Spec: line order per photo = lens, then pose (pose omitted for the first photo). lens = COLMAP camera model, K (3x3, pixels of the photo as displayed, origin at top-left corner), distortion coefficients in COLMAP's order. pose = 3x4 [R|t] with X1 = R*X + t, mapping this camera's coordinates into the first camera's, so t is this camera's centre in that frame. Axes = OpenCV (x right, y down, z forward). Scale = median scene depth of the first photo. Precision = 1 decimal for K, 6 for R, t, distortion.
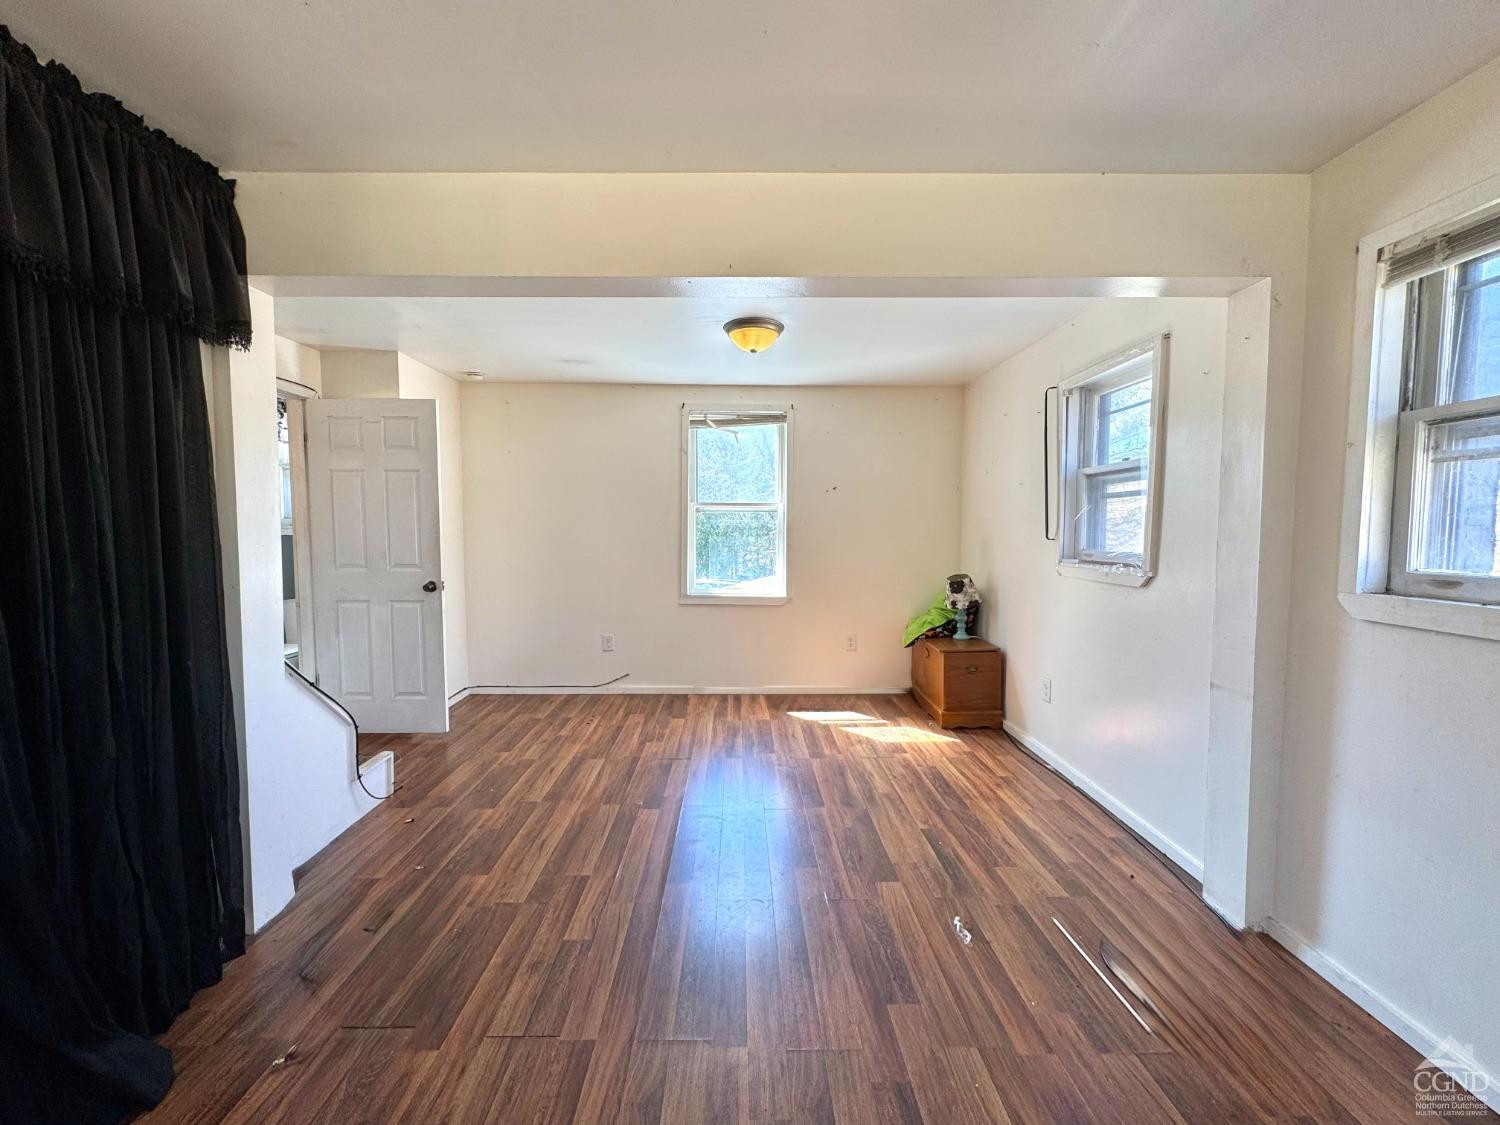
lens RADIAL K [[597.4, 0, 748.6], [0, 597.4, 566.7], [0, 0, 1]] dist [0.000038, 0.000583]
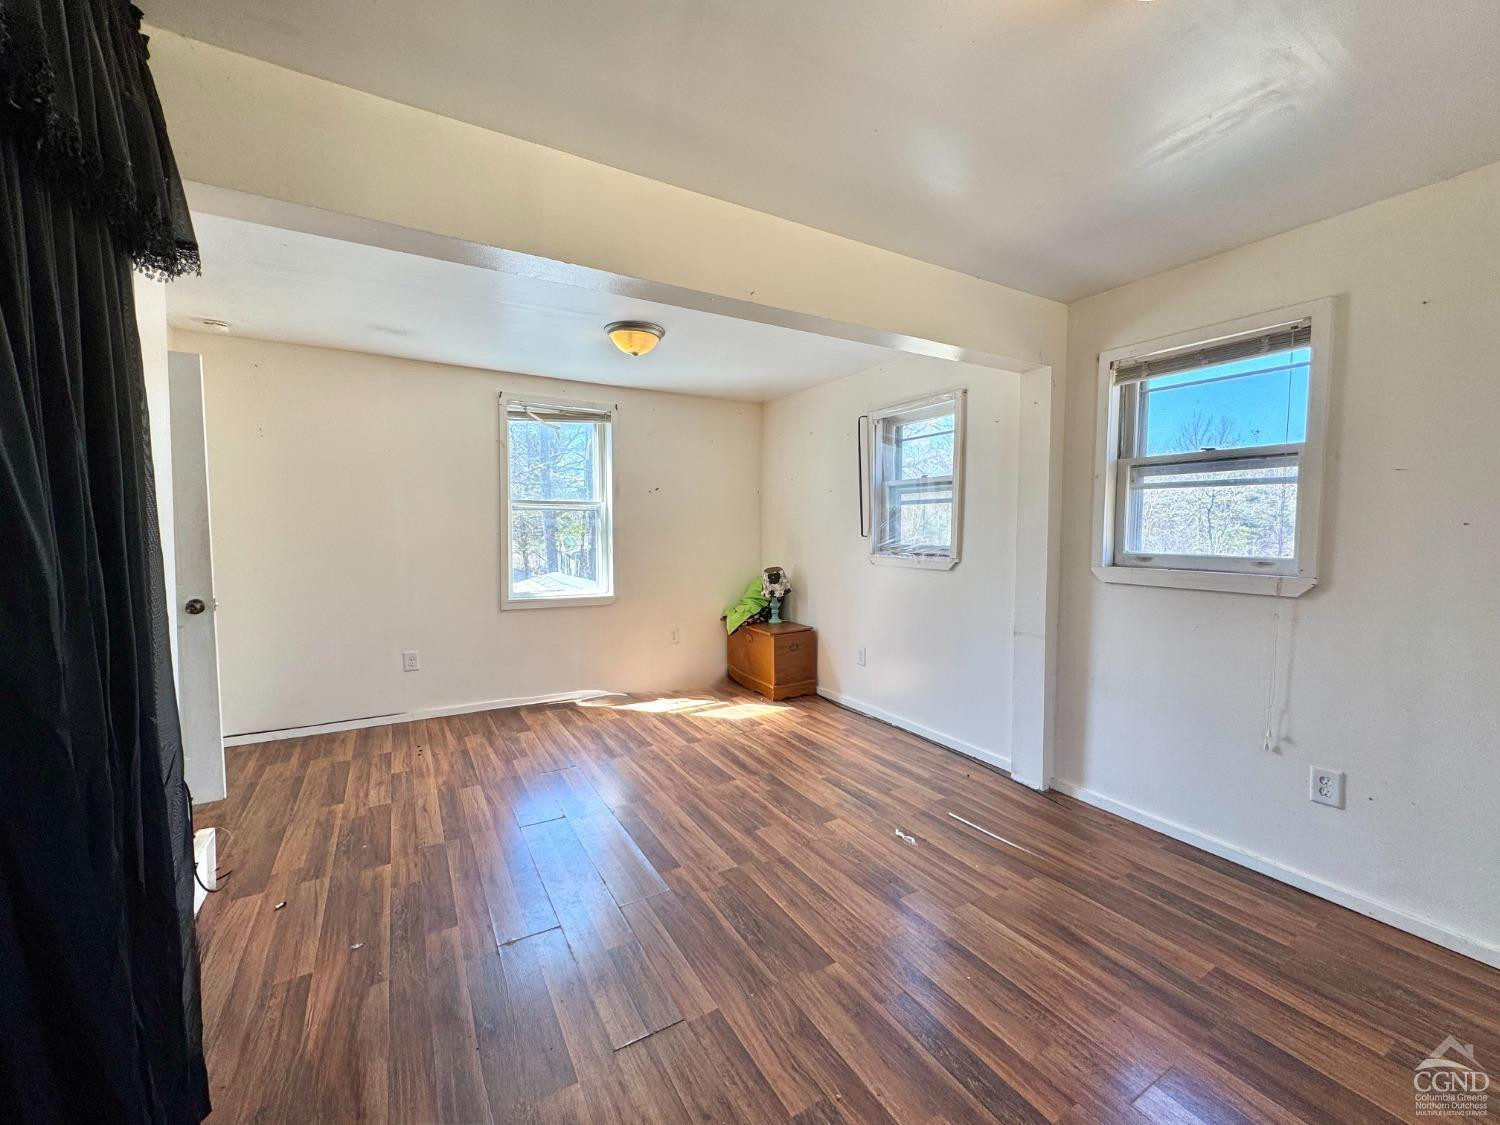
lens RADIAL K [[597.4, 0, 749.4], [0, 597.4, 568.2], [0, 0, 1]] dist [0.000038, 0.000583]
pose [[0.868978, -0.033030, 0.493748, -0.318329], [0.031551, 0.999438, 0.011329, -0.000625], [-0.493844, 0.005734, 0.869531, 0.019757]]
